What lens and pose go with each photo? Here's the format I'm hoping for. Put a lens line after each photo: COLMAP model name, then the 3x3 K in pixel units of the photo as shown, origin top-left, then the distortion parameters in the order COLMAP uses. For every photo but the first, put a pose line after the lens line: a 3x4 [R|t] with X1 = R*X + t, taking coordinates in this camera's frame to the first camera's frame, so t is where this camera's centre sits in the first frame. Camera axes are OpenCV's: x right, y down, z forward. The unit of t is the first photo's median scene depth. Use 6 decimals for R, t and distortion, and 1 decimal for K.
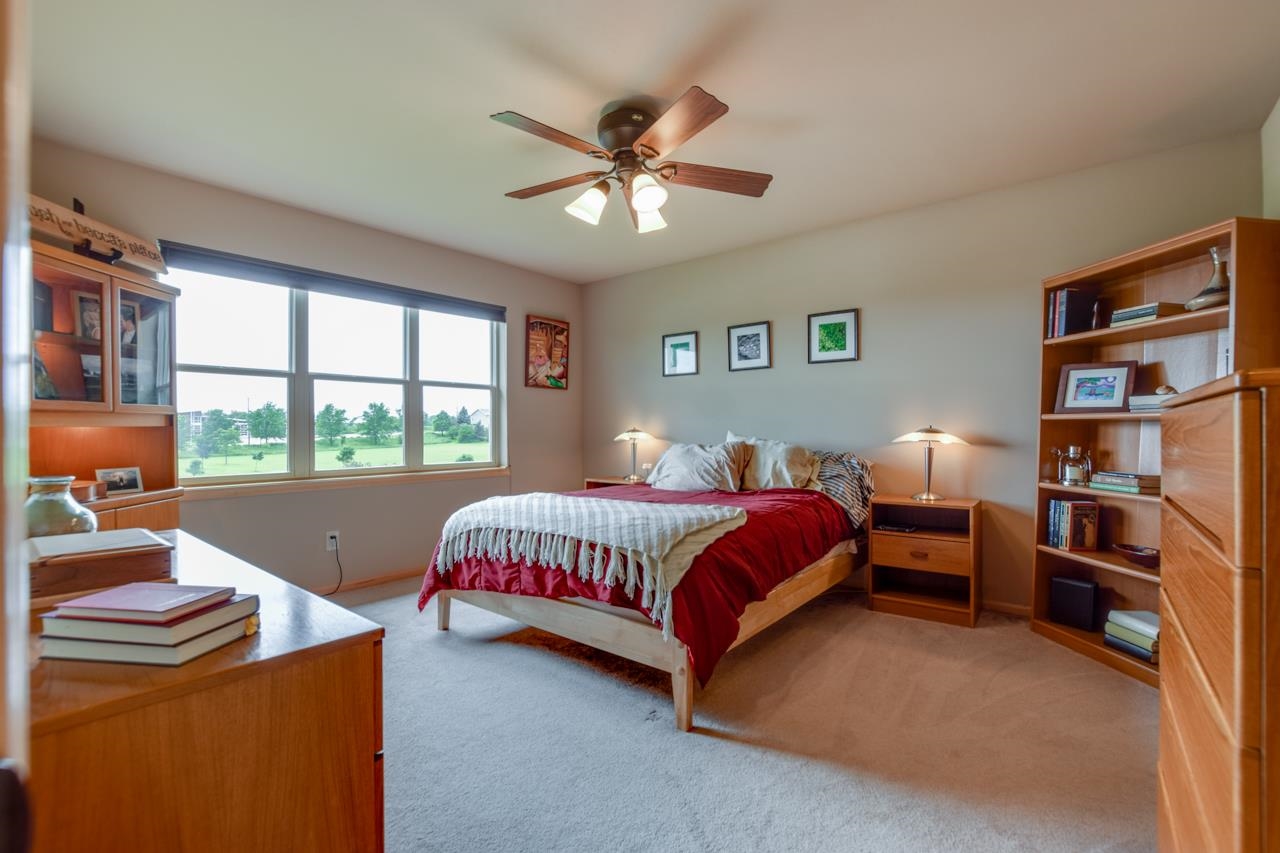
lens RADIAL K [[568.6, 0, 646.5], [0, 568.6, 426.6], [0, 0, 1]] dist [-0.018814, 0.000846]
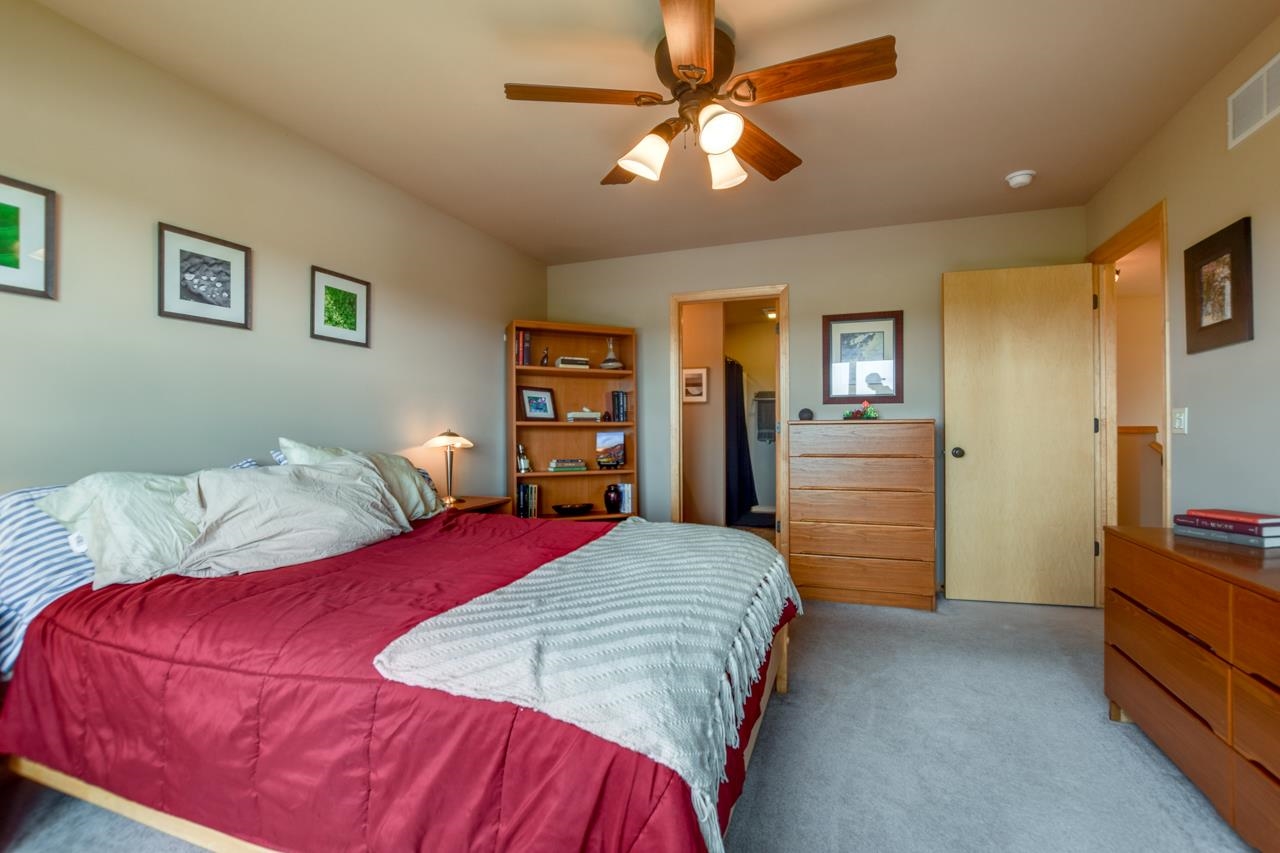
lens RADIAL K [[568.6, 0, 646.5], [0, 568.6, 426.6], [0, 0, 1]] dist [-0.018814, 0.000846]
pose [[-0.318778, 0.010119, 0.947775, -0.498522], [0.002268, 0.999948, -0.009913, 0.003562], [-0.947827, -0.001010, -0.318785, 0.866989]]
